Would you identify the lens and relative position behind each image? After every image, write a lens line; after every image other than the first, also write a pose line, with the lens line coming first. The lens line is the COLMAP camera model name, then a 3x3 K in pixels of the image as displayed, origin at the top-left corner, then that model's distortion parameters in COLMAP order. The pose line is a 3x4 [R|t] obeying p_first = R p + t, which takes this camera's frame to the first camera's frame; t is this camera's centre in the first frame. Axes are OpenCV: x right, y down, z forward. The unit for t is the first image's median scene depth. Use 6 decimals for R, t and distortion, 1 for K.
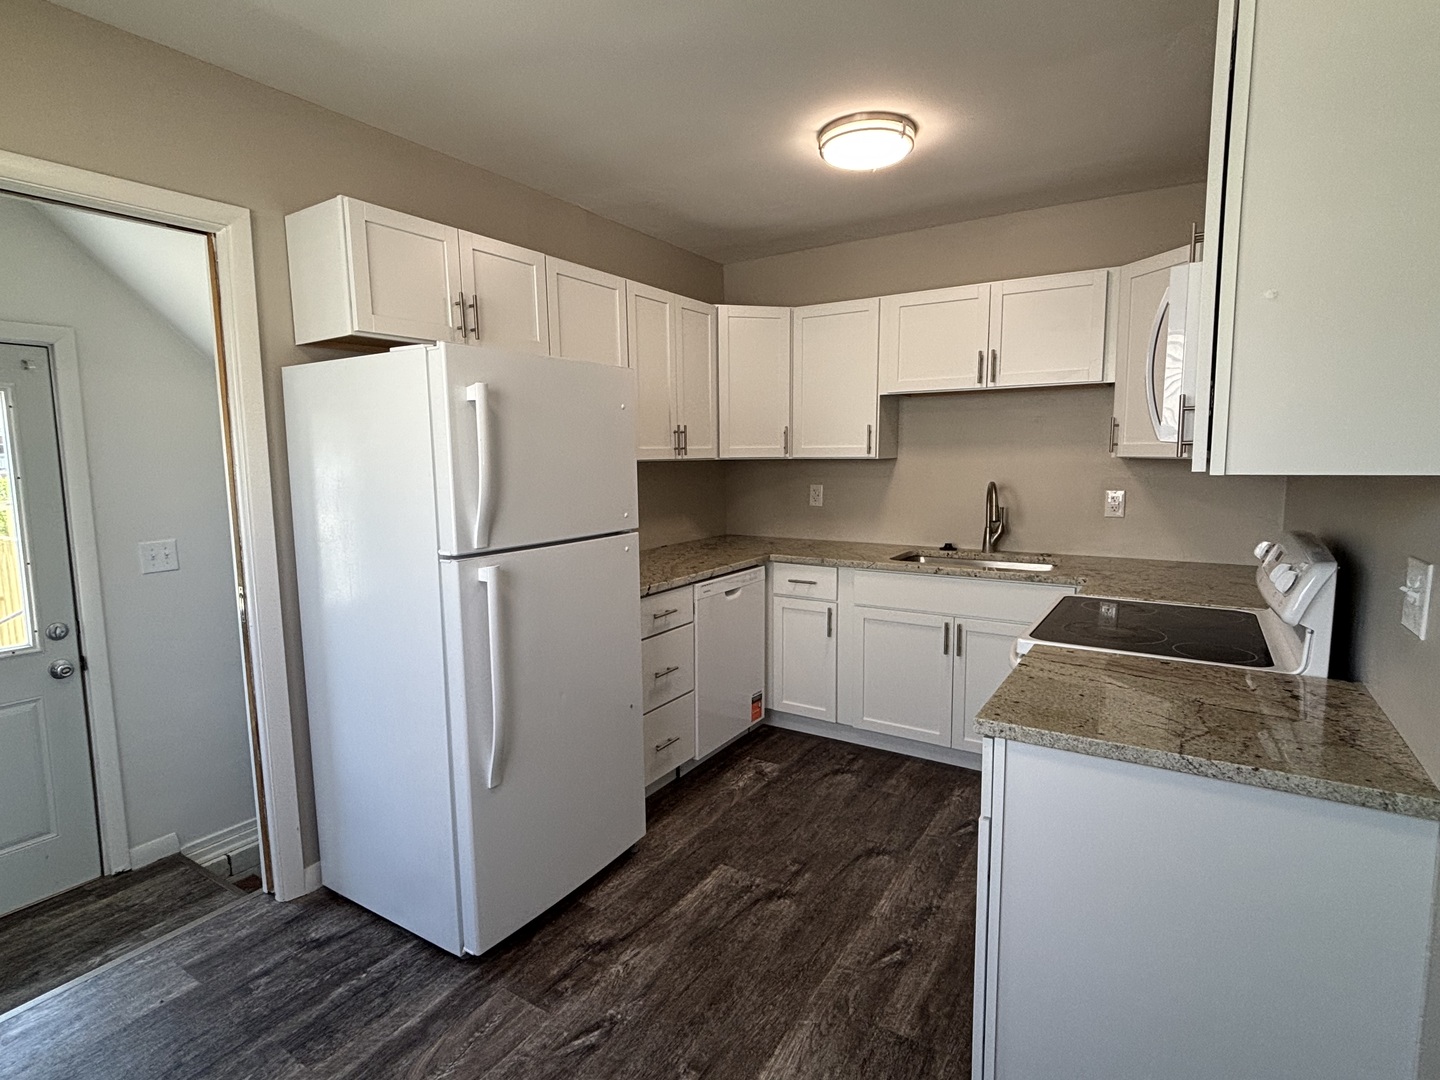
lens RADIAL K [[729.7, 0, 720.0], [0, 729.7, 540.0], [0, 0, 1]] dist [0.036156, -0.028436]
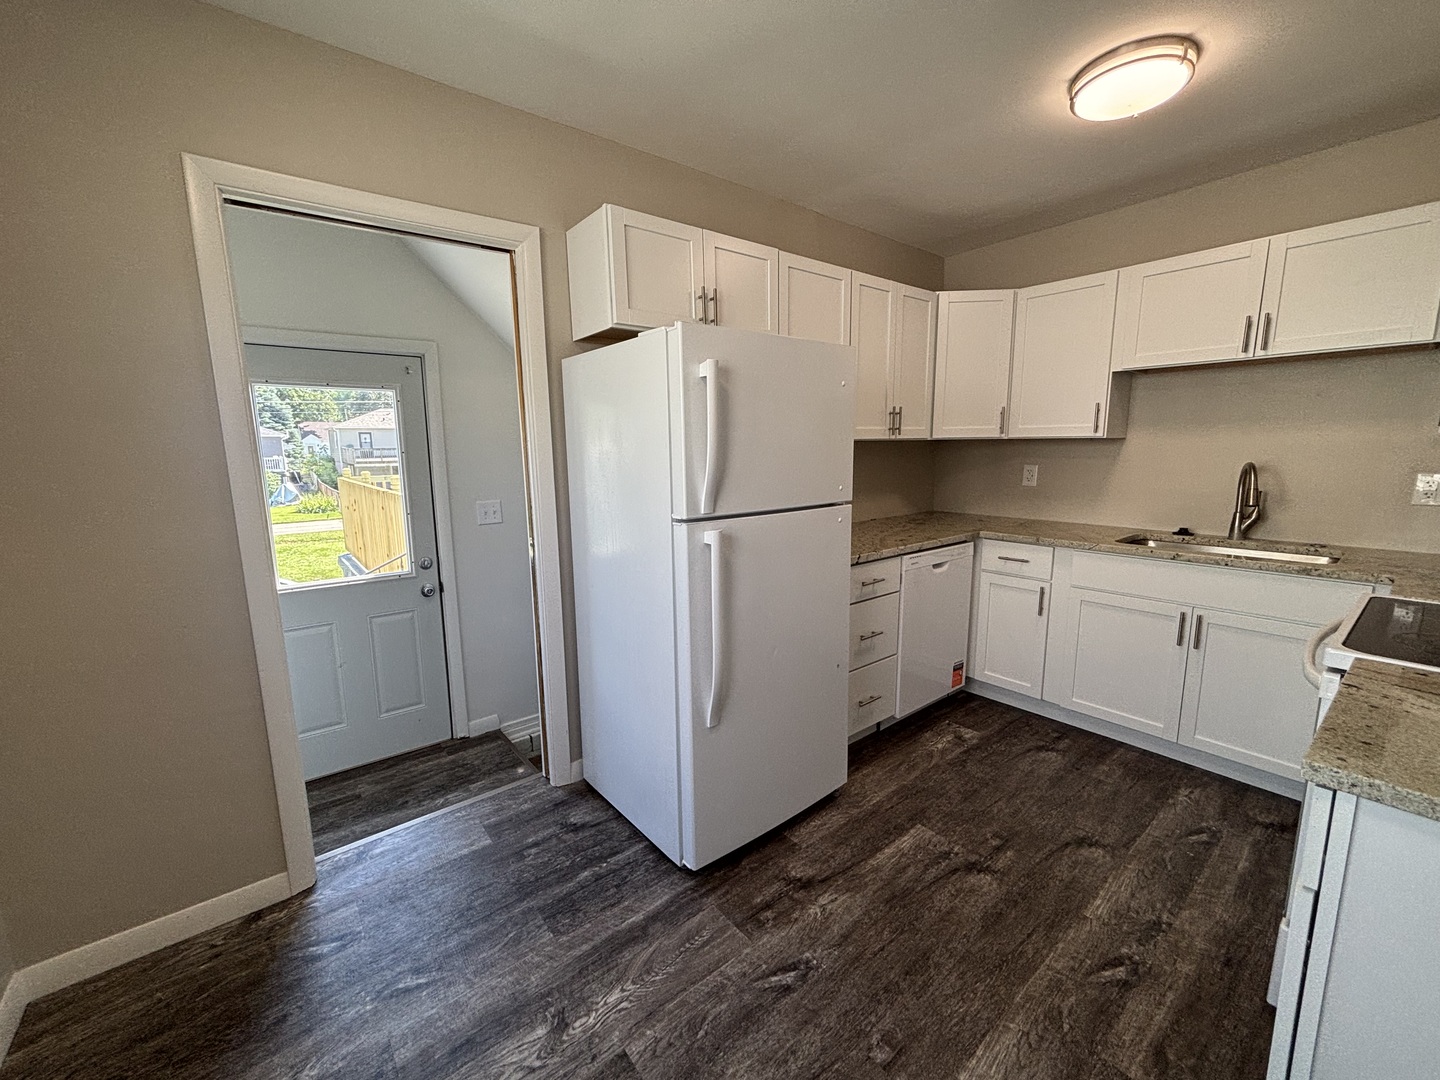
lens RADIAL K [[572.5, 0, 715.0], [0, 572.5, 541.5], [0, 0, 1]] dist [0.000207, -0.000164]
pose [[0.942464, 0.050416, -0.330483, -0.023711], [-0.034584, 0.997963, 0.053615, 0.005397], [0.332513, -0.039101, 0.942288, 0.155668]]
